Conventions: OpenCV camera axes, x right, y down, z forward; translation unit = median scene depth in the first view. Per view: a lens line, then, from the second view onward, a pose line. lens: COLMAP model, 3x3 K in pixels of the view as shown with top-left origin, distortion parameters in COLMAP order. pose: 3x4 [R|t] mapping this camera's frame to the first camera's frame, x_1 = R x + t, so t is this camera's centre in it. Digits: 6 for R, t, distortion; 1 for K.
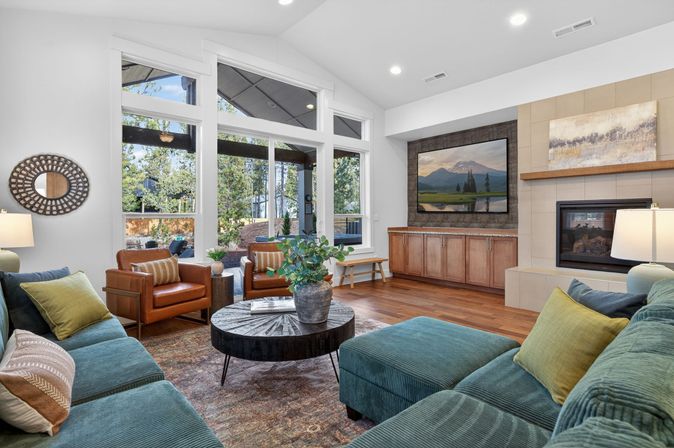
lens RADIAL K [[334.4, 0, 337.0], [0, 334.4, 221.1], [0, 0, 1]] dist [0.000400, -0.000052]
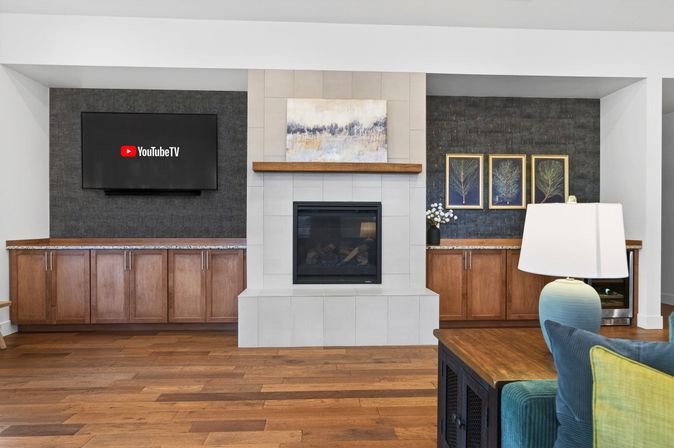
lens RADIAL K [[387.2, 0, 336.9], [0, 387.2, 229.0], [0, 0, 1]] dist [-0.006729, 0.001314]
pose [[0.613134, -0.004672, 0.789965, -0.011398], [0.007192, 0.999974, 0.000333, 0.006776], [-0.789946, 0.005477, 0.613152, 0.348050]]
